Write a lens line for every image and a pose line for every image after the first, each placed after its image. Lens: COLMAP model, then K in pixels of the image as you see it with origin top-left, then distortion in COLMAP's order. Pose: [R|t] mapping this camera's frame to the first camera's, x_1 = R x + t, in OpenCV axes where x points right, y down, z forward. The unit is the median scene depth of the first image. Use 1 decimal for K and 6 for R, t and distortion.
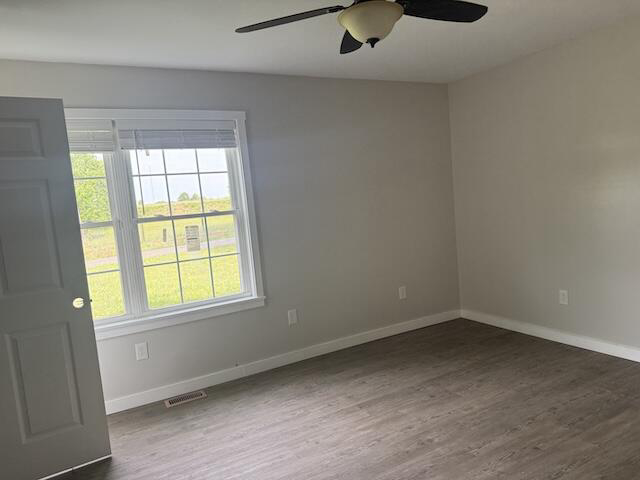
lens RADIAL K [[442.3, 0, 320.0], [0, 442.3, 240.0], [0, 0, 1]] dist [-0.007559, -0.005098]
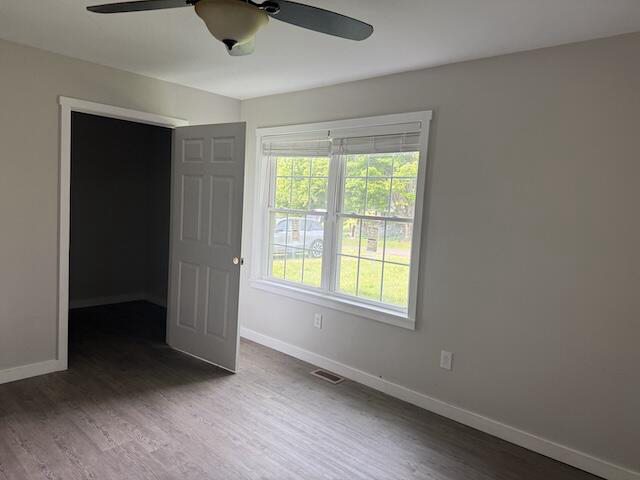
lens RADIAL K [[440.8, 0, 322.4], [0, 440.8, 237.3], [0, 0, 1]] dist [0.070352, -0.001117]
pose [[0.327157, 0.180065, -0.927656, 0.685567], [-0.168057, 0.977115, 0.130396, -0.133494], [0.929906, 0.113239, 0.349931, 0.561003]]
